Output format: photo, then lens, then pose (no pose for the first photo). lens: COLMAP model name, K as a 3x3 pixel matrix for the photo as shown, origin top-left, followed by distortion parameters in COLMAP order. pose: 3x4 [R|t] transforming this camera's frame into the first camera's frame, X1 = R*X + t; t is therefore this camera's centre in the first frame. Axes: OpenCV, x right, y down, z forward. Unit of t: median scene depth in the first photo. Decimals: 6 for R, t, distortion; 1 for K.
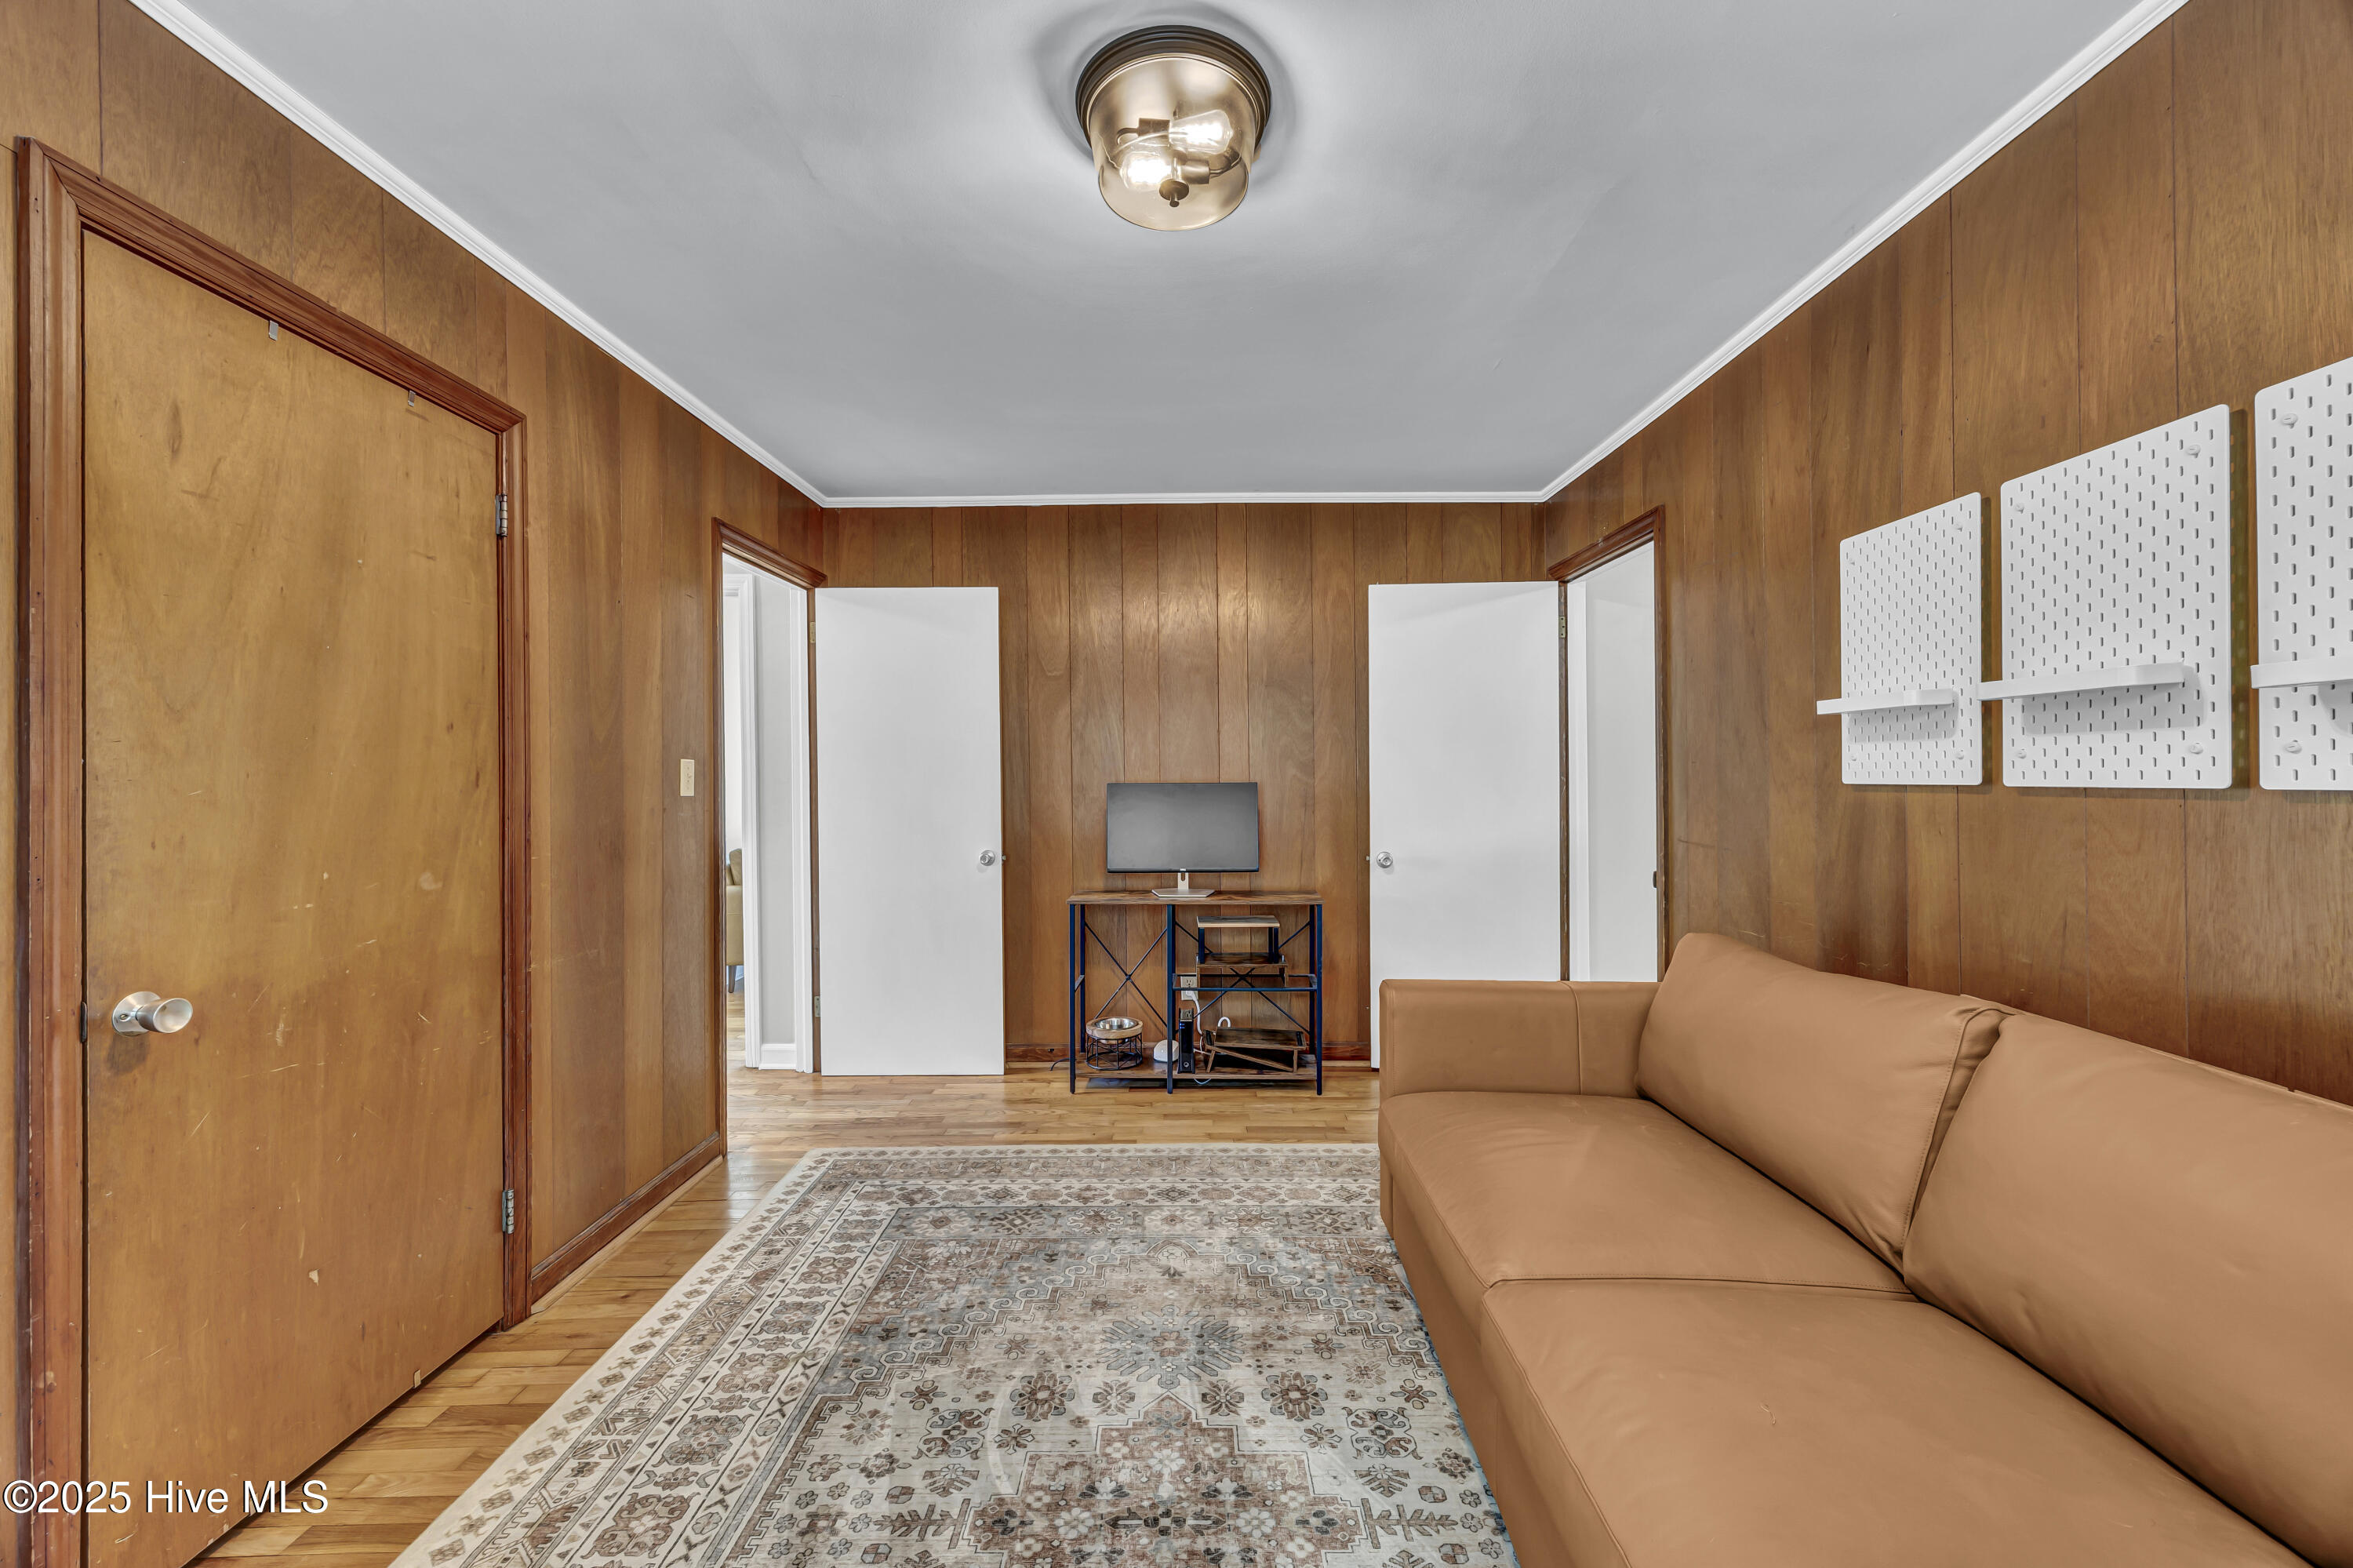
lens RADIAL K [[907.6, 0, 1195.8], [0, 907.6, 784.6], [0, 0, 1]] dist [-0.005332, 0.000152]
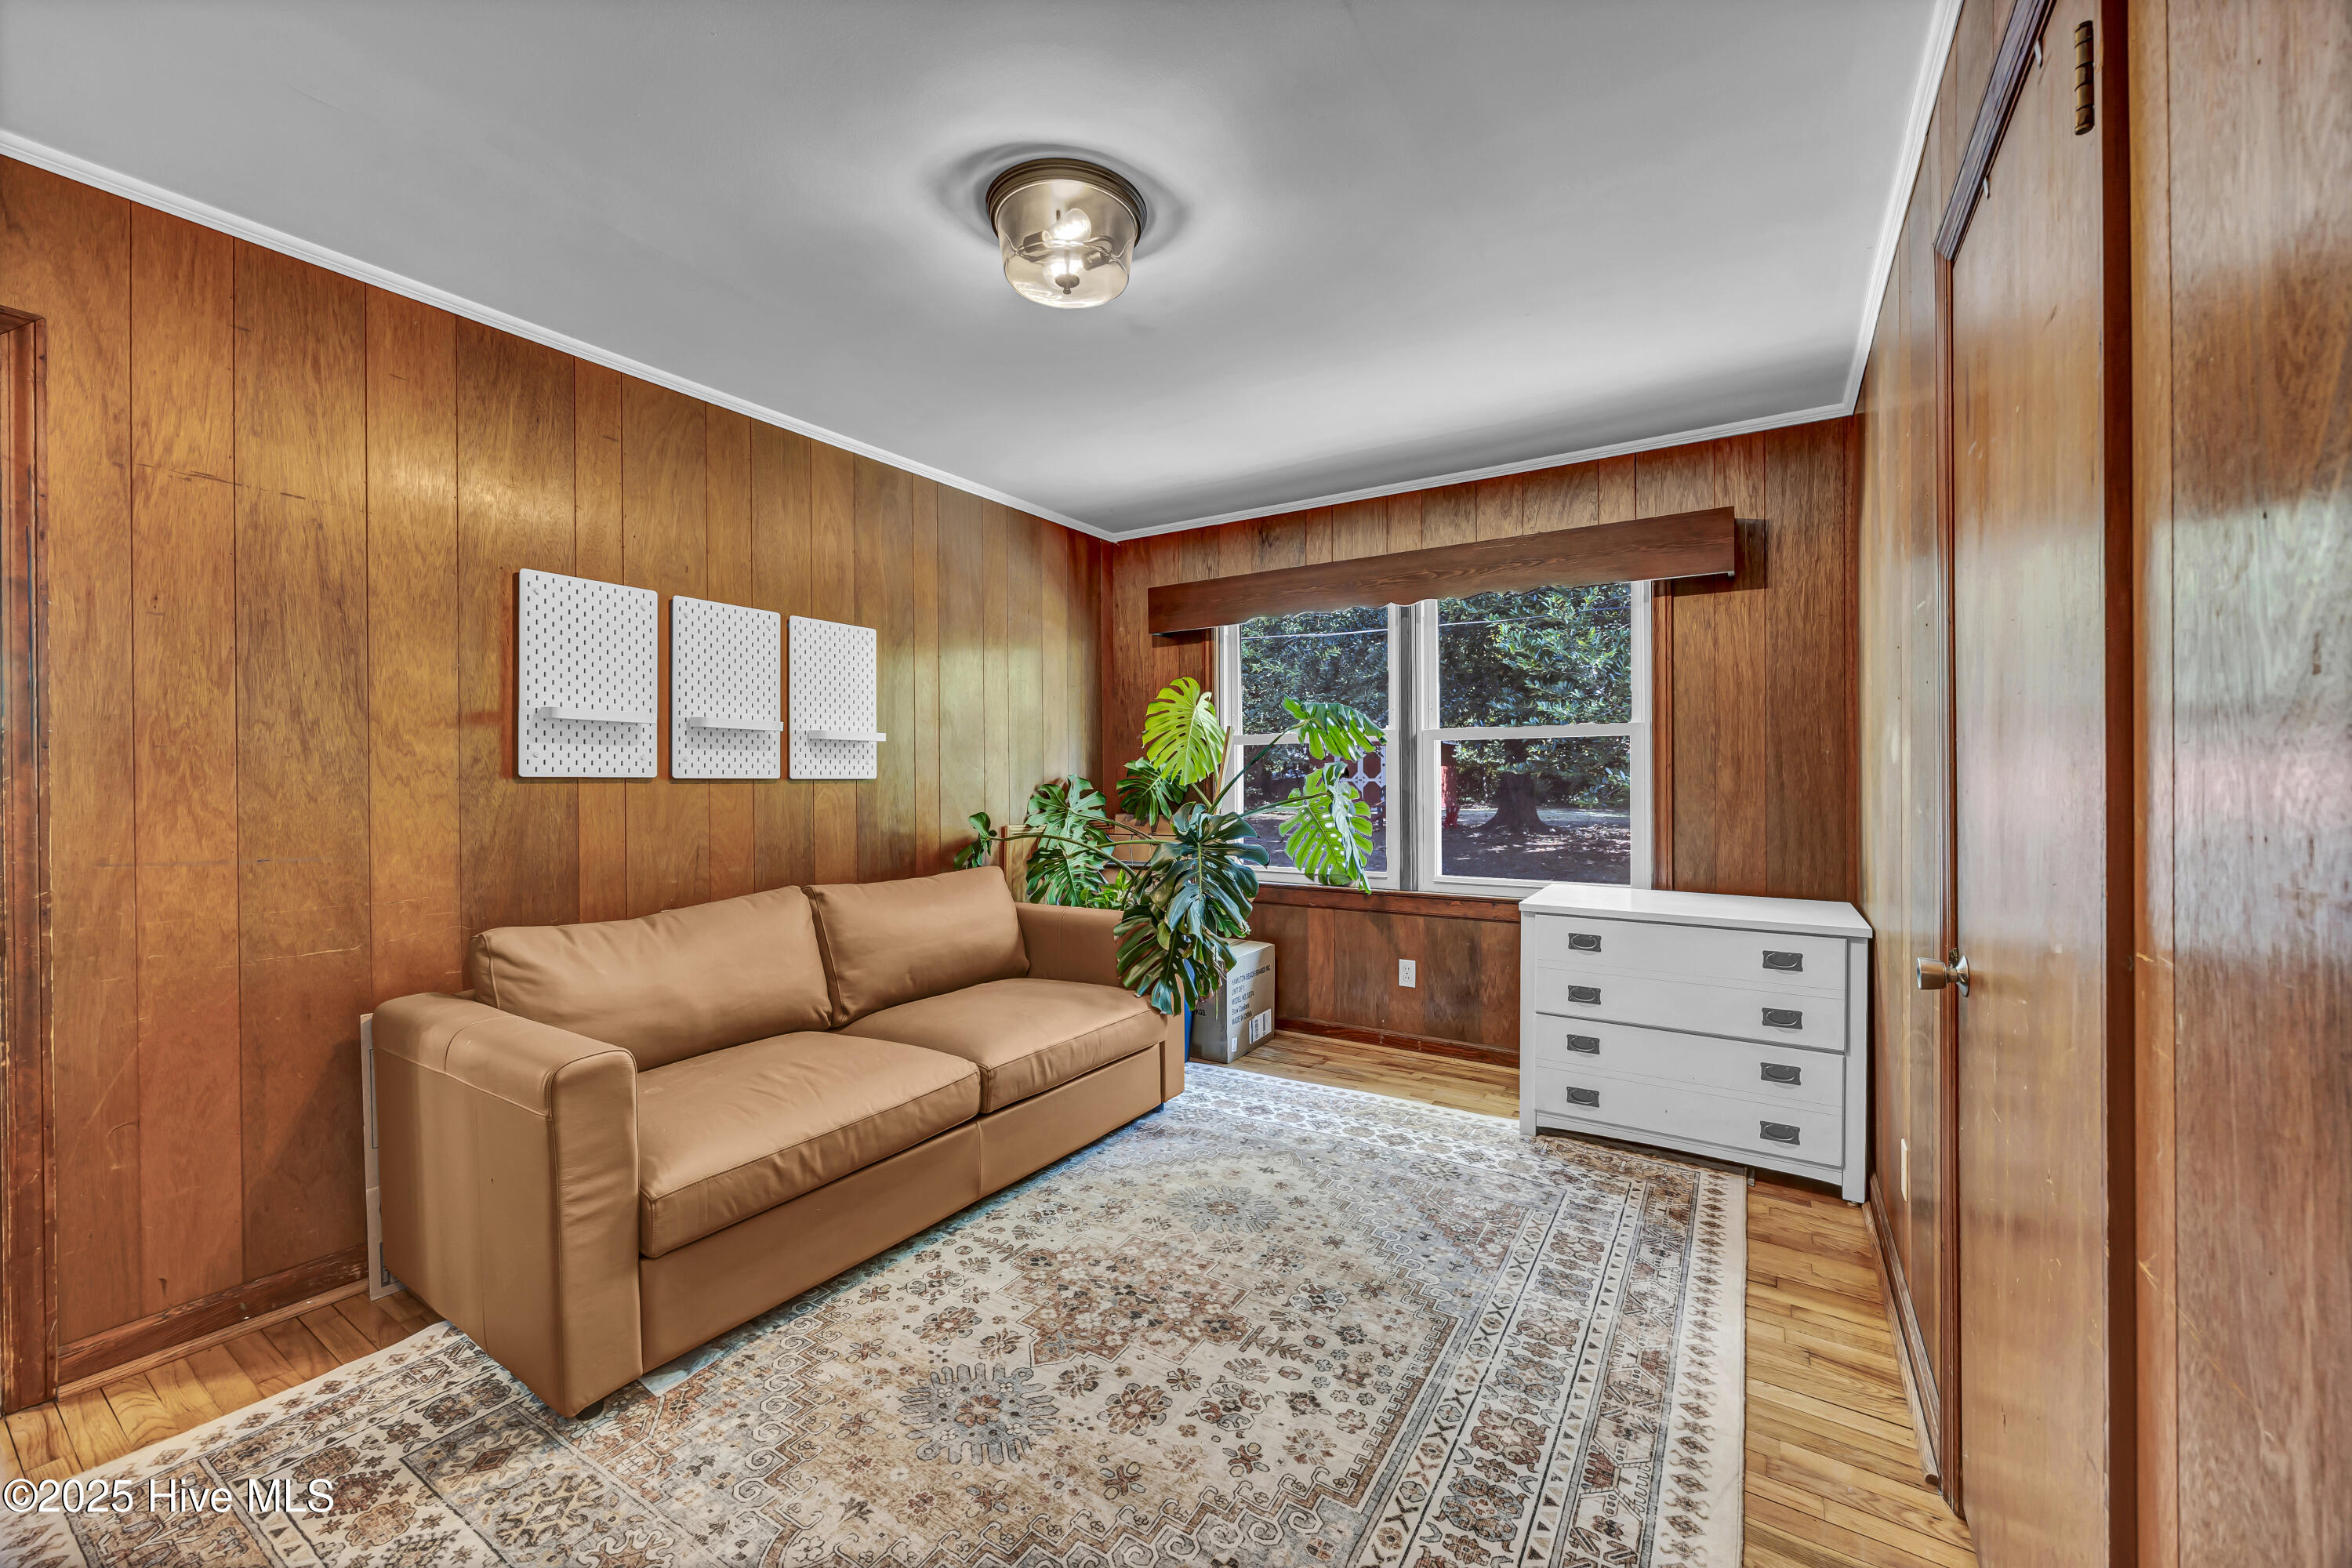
lens RADIAL K [[907.1, 0, 1184.5], [0, 907.1, 778.8], [0, 0, 1]] dist [-0.005332, 0.000152]
pose [[-0.846849, 0.010658, 0.531726, -0.775120], [0.011742, 0.999930, -0.001340, 0.016713], [-0.531703, 0.005109, -0.846915, 1.897225]]
